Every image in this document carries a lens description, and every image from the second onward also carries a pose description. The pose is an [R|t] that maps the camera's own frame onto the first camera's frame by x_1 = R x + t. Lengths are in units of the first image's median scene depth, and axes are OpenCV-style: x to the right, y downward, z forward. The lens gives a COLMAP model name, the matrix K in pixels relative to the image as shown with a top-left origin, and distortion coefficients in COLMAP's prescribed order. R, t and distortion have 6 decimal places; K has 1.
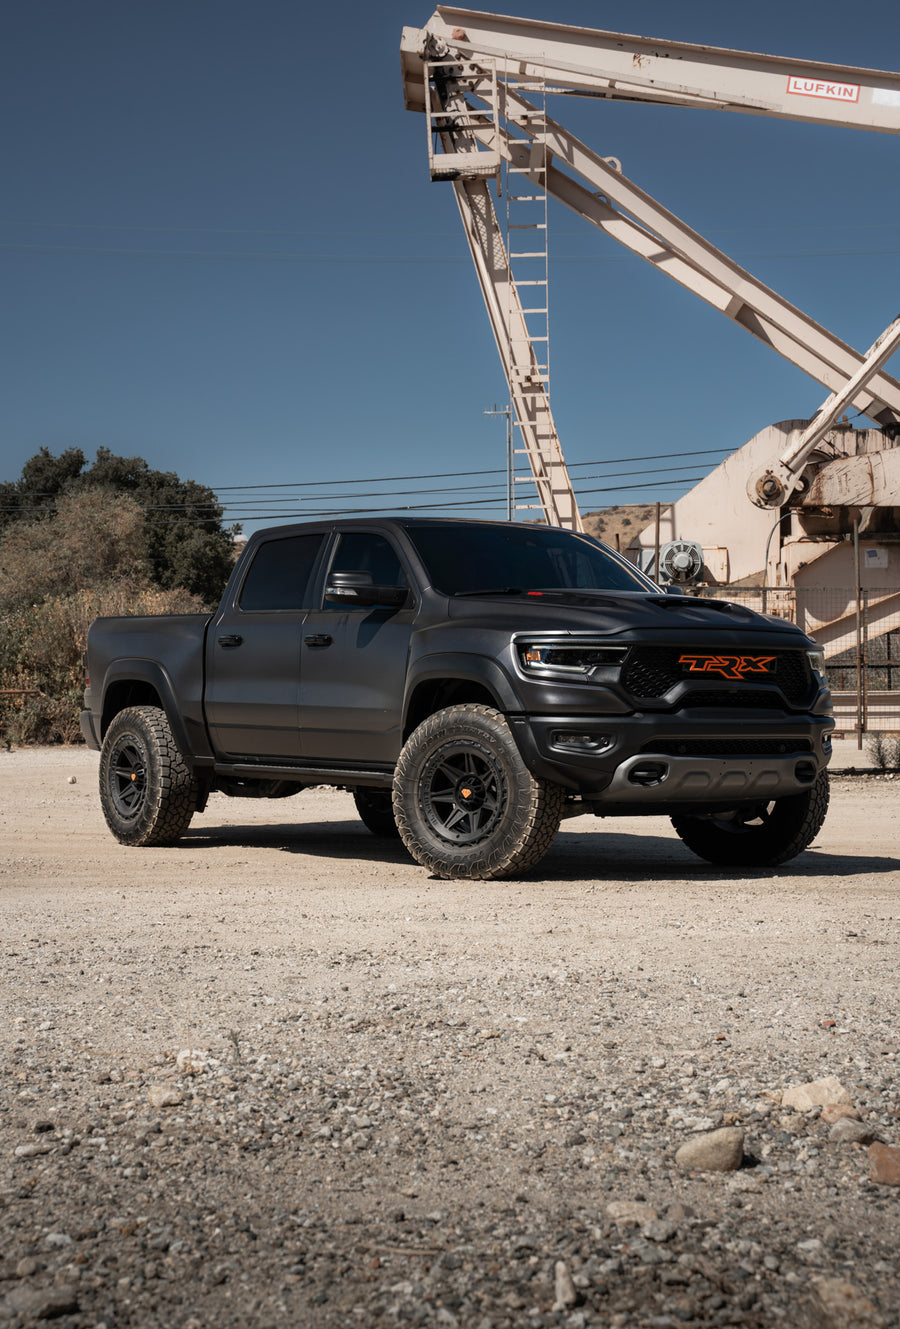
lens RADIAL K [[2299.1, 0, 459.2], [0, 2299.1, 658.4], [0, 0, 1]] dist [0.192998, 0.000000]
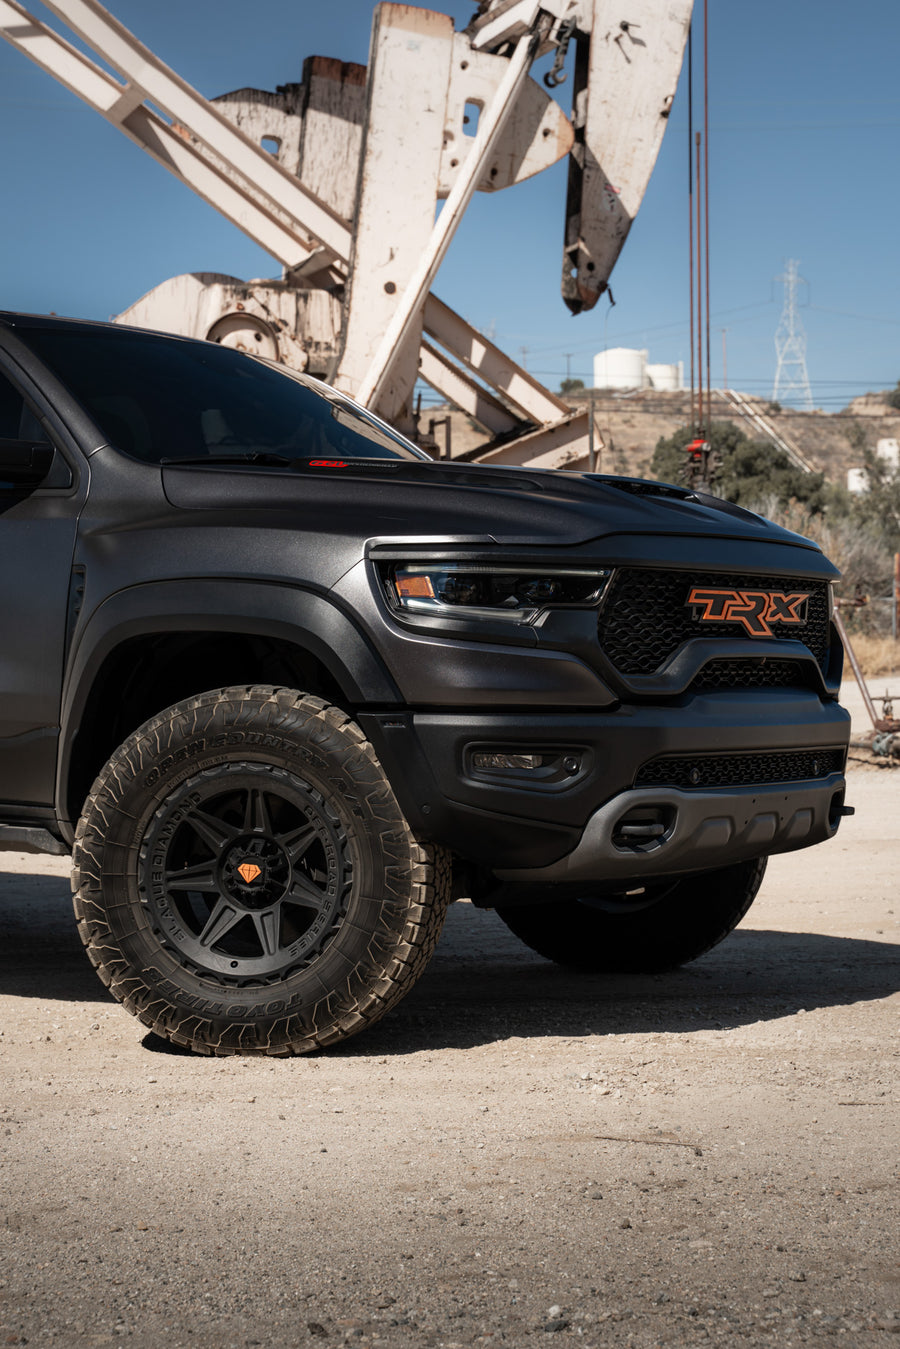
lens RADIAL K [[2375.7, 0, 461.6], [0, 2375.7, 687.2], [0, 0, 1]] dist [0.223614, 0.000000]
pose [[0.932748, -0.004061, 0.360506, -0.125278], [-0.010066, 0.999253, 0.037300, 0.001112], [-0.360389, -0.038420, 0.932011, 0.488834]]
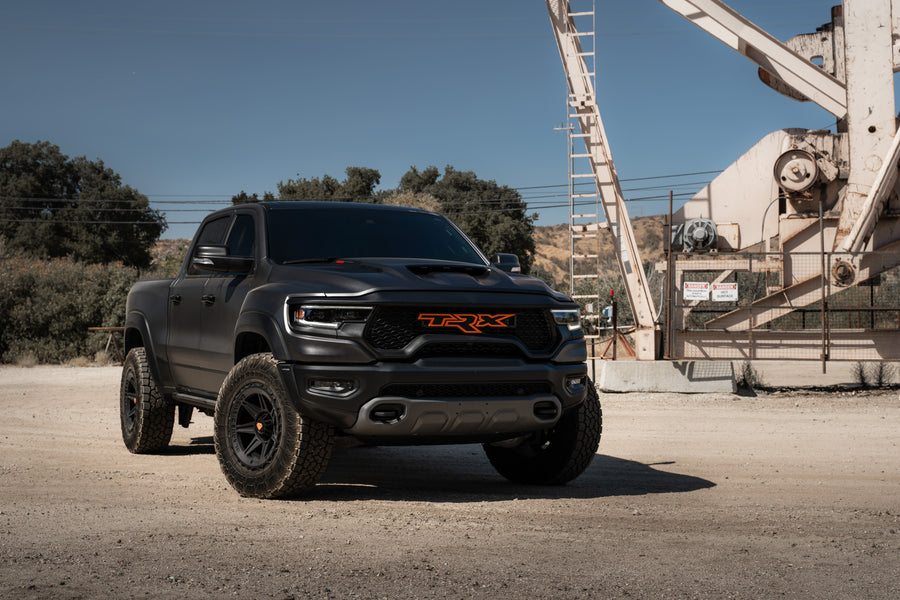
lens RADIAL K [[1449.3, 0, 450.5], [0, 1449.3, 305.9], [0, 0, 1]] dist [0.177468, 0.000000]
pose [[0.982170, -0.001700, -0.187986, 0.230931], [0.002724, 0.999983, 0.005189, -0.008333], [0.187974, -0.005608, 0.982158, 0.244627]]
